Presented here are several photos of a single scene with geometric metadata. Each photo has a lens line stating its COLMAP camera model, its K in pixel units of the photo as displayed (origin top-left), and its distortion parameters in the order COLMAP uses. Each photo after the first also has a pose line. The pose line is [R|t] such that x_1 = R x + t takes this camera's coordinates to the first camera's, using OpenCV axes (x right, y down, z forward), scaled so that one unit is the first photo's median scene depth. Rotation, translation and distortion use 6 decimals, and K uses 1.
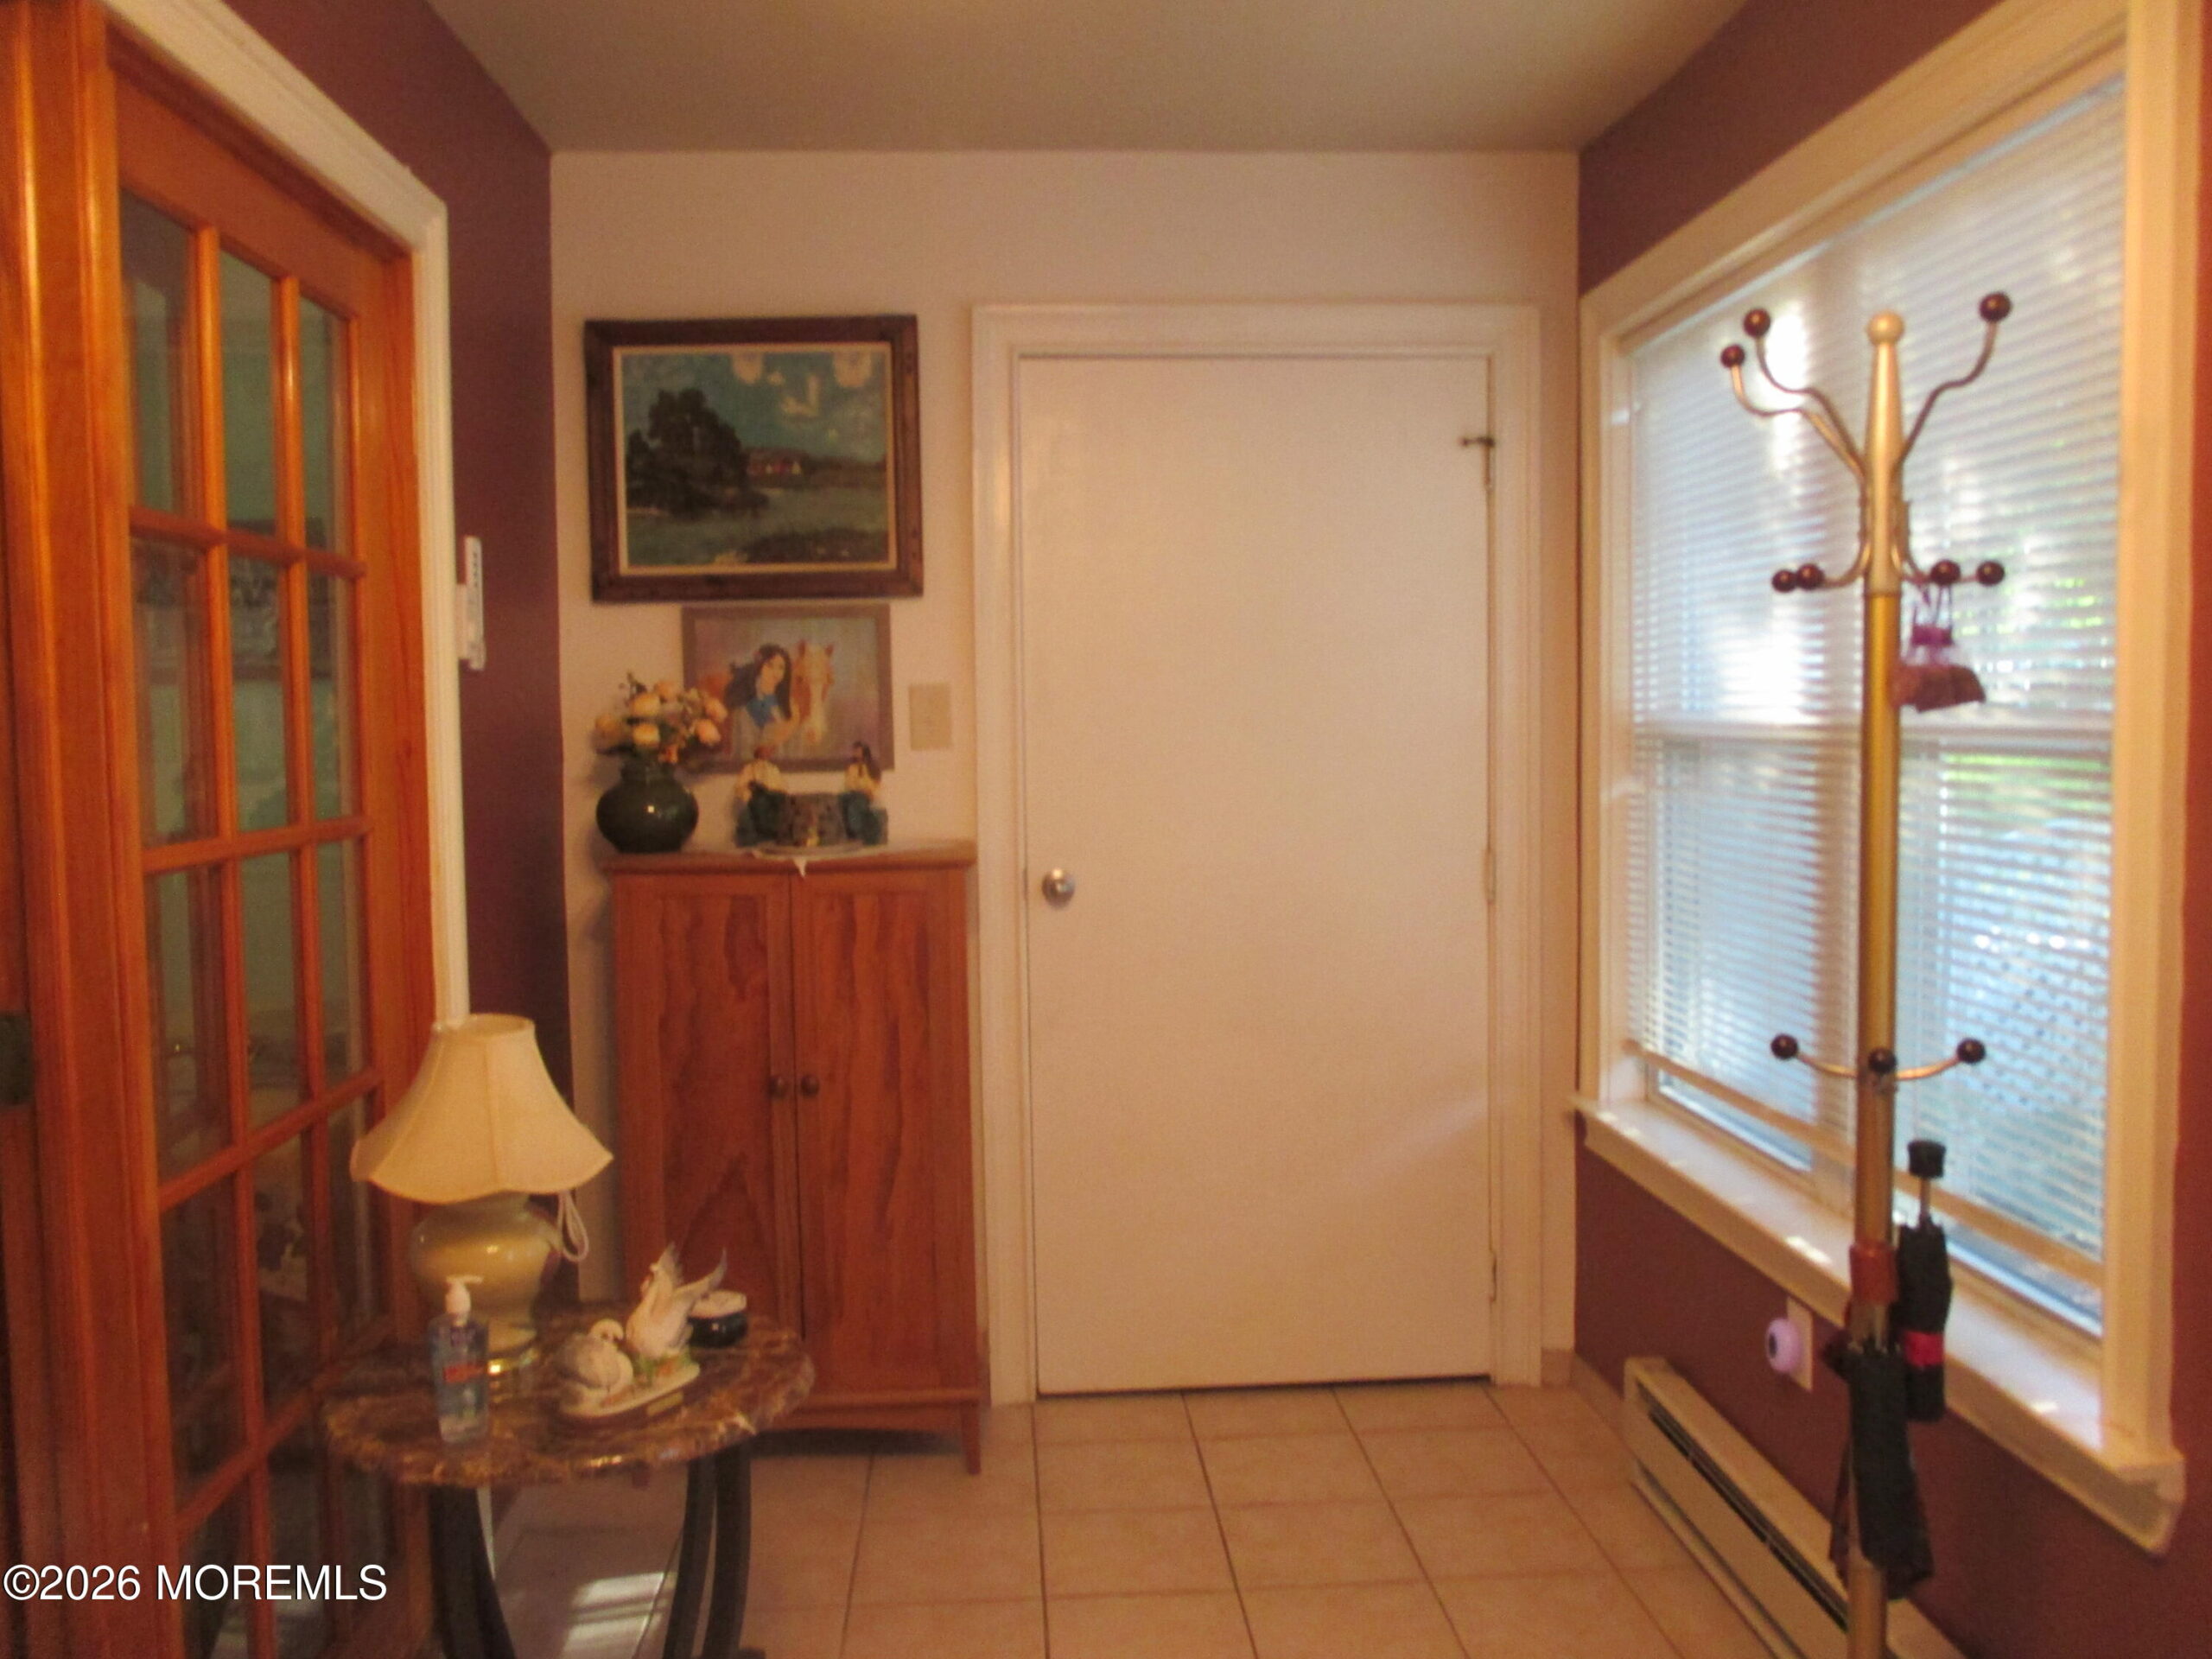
lens RADIAL K [[1811.5, 0, 1101.7], [0, 1811.5, 823.1], [0, 0, 1]] dist [-0.027801, 0.006023]
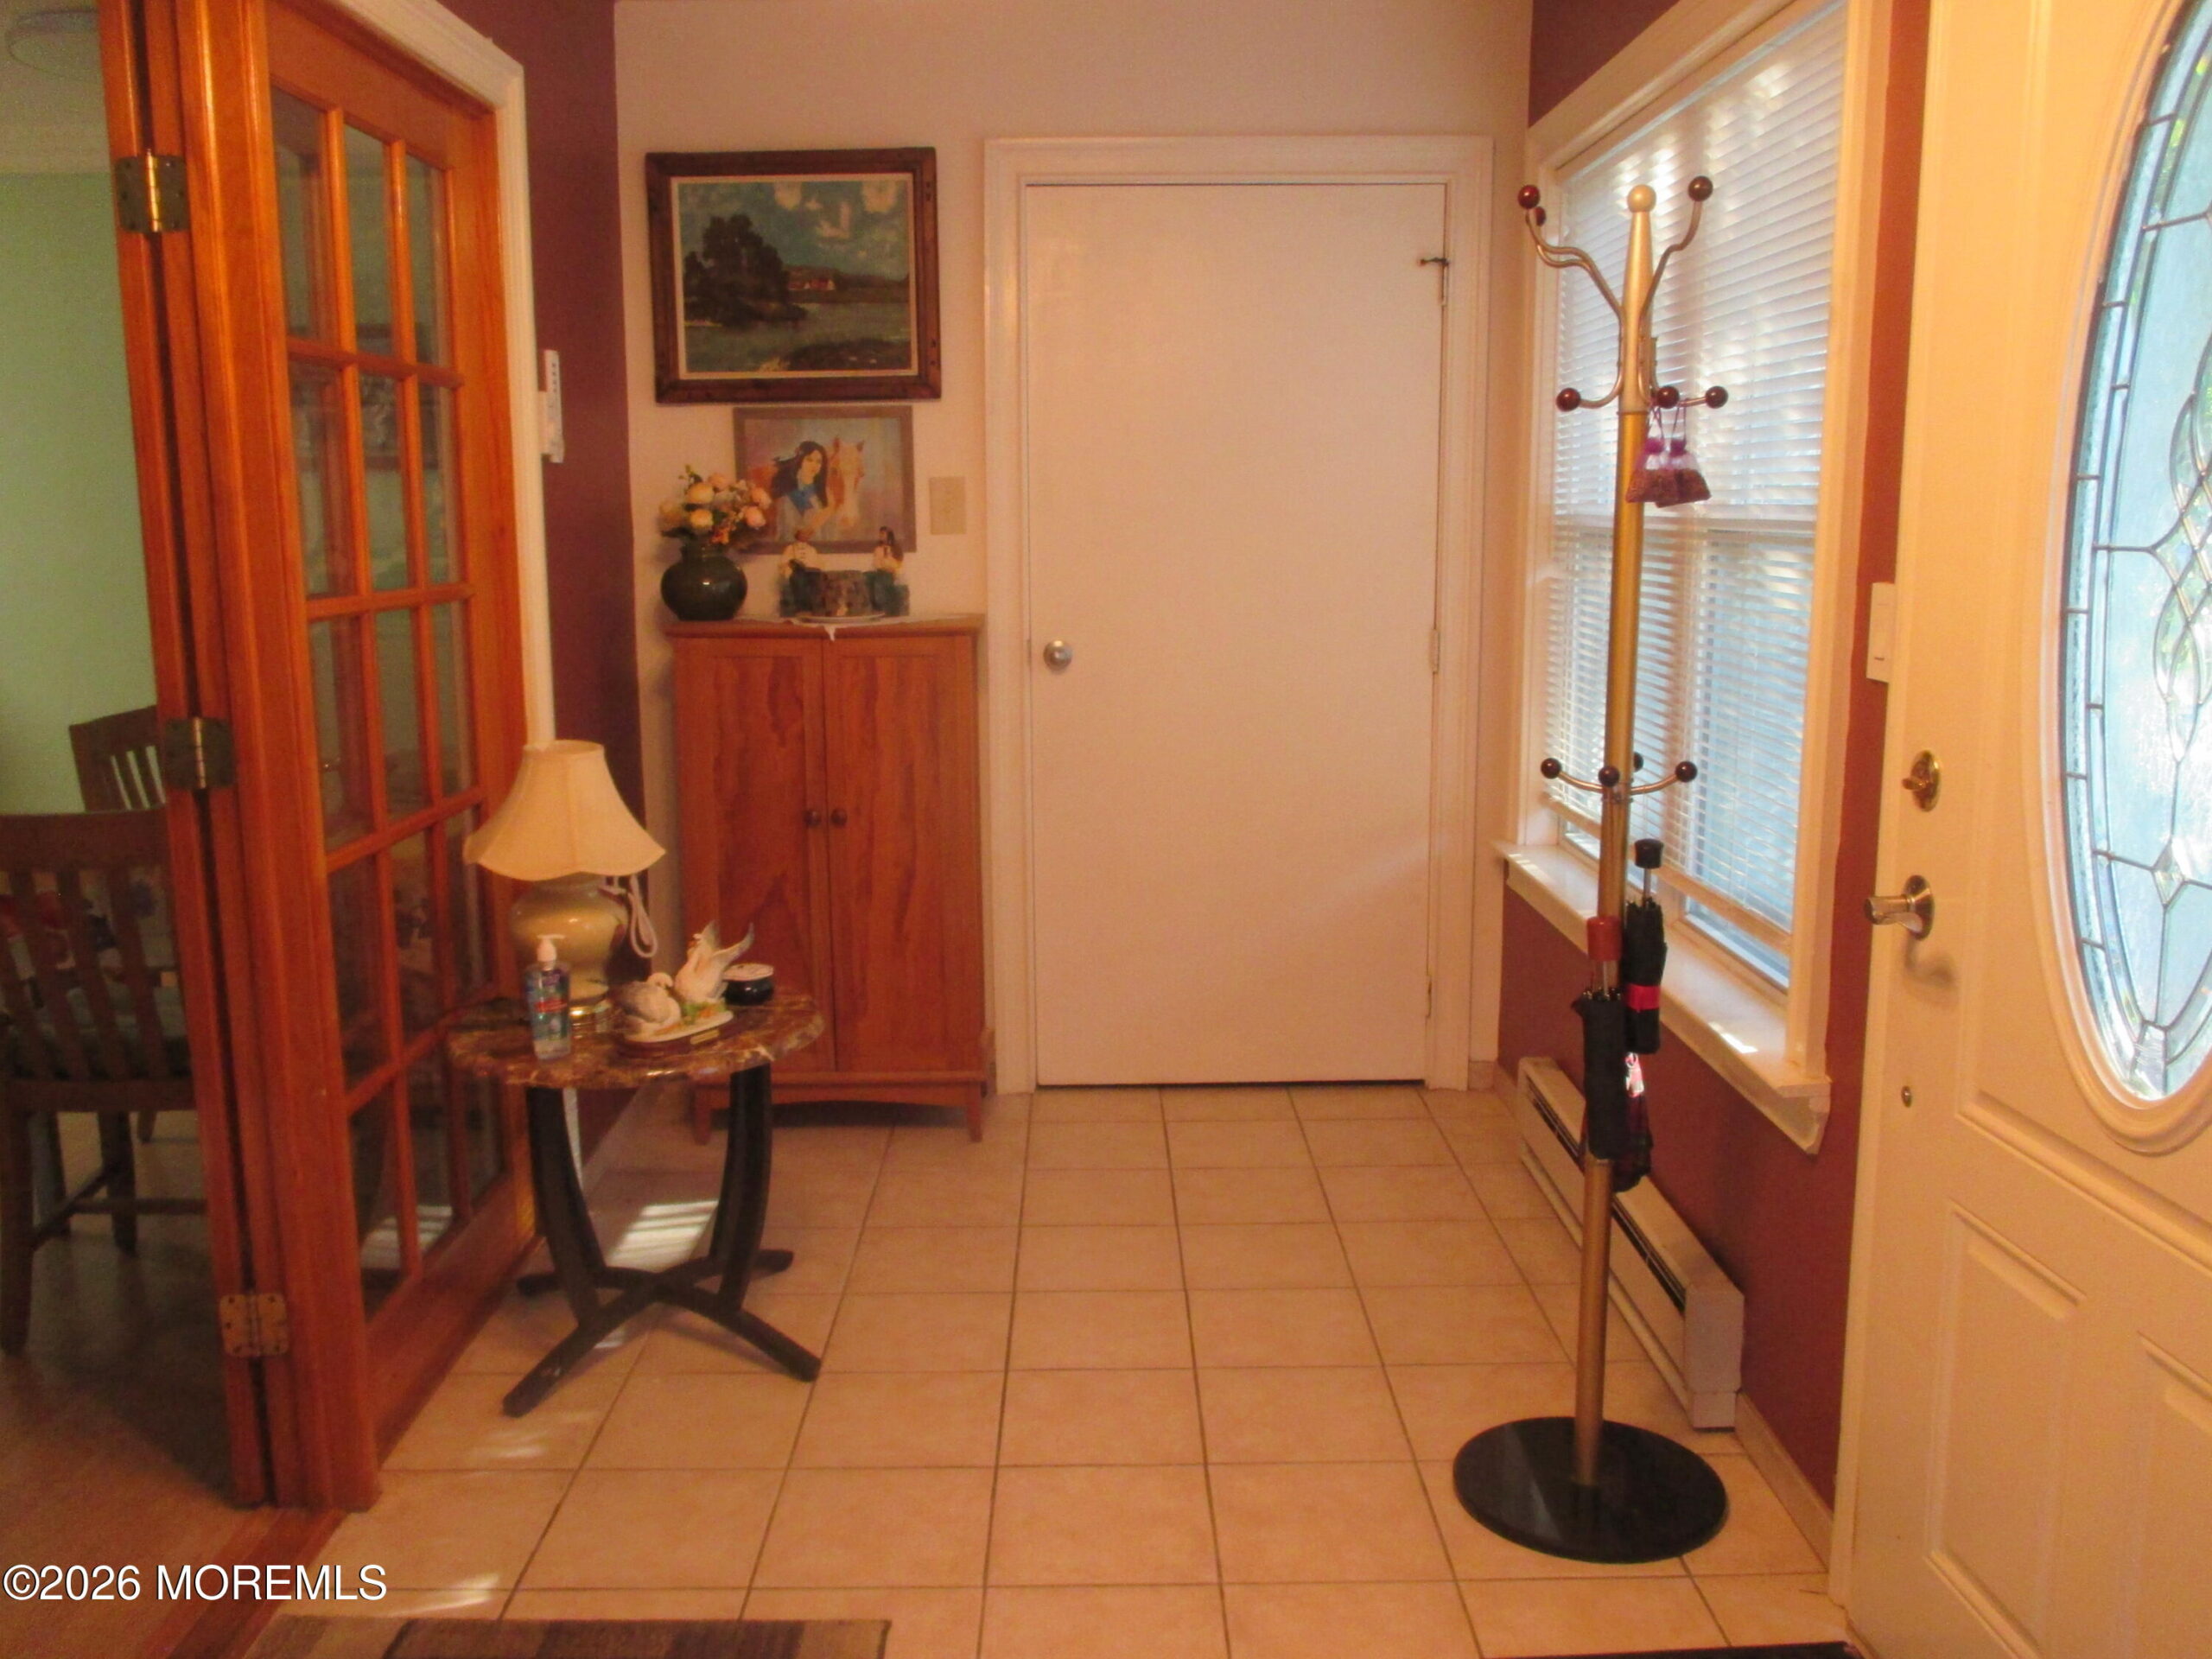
lens RADIAL K [[1828.9, 0, 1102.5], [0, 1828.9, 819.2], [0, 0, 1]] dist [-0.036282, 0.011993]
pose [[0.998448, 0.017141, -0.052981, 0.072397], [-0.011267, 0.993950, 0.109250, 0.012179], [0.054534, -0.108484, 0.992601, -0.178116]]
